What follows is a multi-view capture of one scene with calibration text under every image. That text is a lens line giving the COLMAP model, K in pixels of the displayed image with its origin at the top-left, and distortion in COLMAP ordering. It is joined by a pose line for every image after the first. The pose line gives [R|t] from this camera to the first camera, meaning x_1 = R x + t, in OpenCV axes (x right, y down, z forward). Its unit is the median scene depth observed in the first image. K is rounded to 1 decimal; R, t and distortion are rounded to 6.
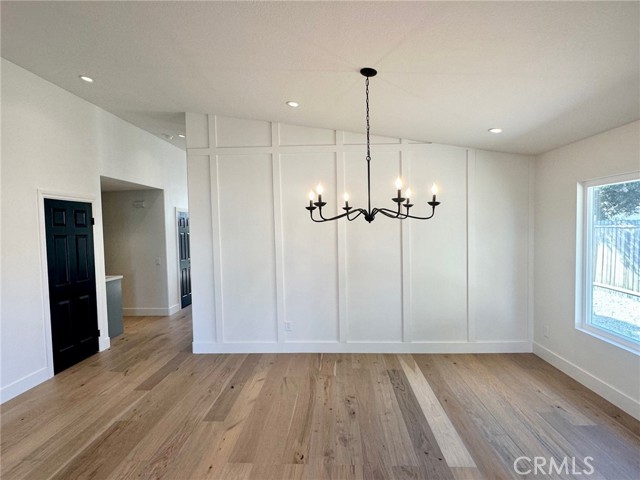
lens RADIAL K [[342.4, 0, 318.5], [0, 342.4, 242.5], [0, 0, 1]] dist [-0.001889, -0.000178]
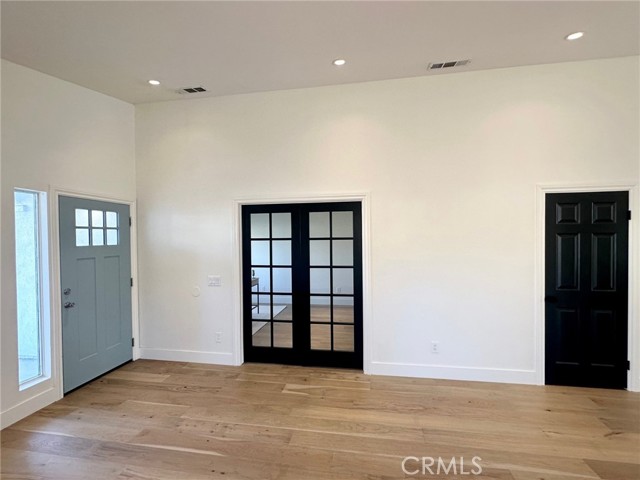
lens RADIAL K [[304.9, 0, 319.0], [0, 304.9, 241.0], [0, 0, 1]] dist [-0.005479, 0.001718]
pose [[-0.118593, 0.035607, -0.992304, 0.097239], [-0.030957, 0.998738, 0.039538, -0.011664], [0.992460, 0.035408, -0.117341, 0.466196]]
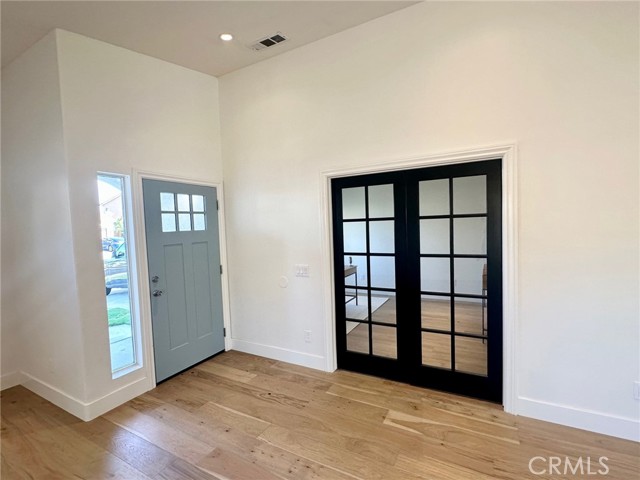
lens RADIAL K [[304.9, 0, 318.0], [0, 304.9, 241.1], [0, 0, 1]] dist [-0.005479, 0.001718]
pose [[-0.435668, 0.085616, -0.896026, -0.104045], [0.004753, 0.995671, 0.092826, 0.007161], [0.900095, 0.036182, -0.434189, 0.421888]]
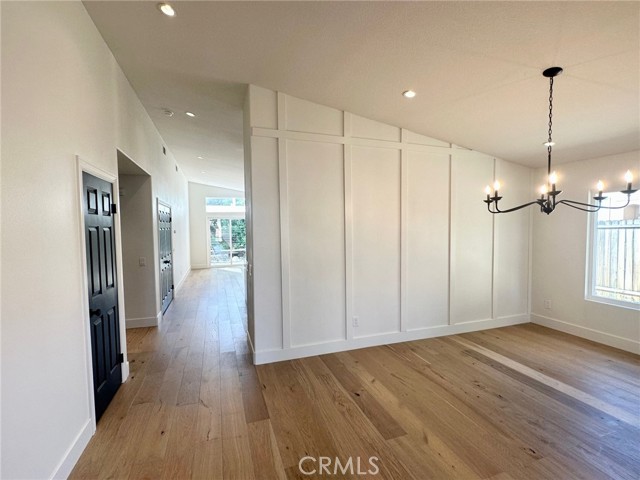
lens RADIAL K [[304.9, 0, 320.0], [0, 304.9, 240.8], [0, 0, 1]] dist [-0.005479, 0.001718]
pose [[0.928042, -0.007254, 0.372406, -0.564854], [0.007400, 0.999972, 0.001037, 0.011982], [-0.372403, 0.001793, 0.928070, 0.253087]]
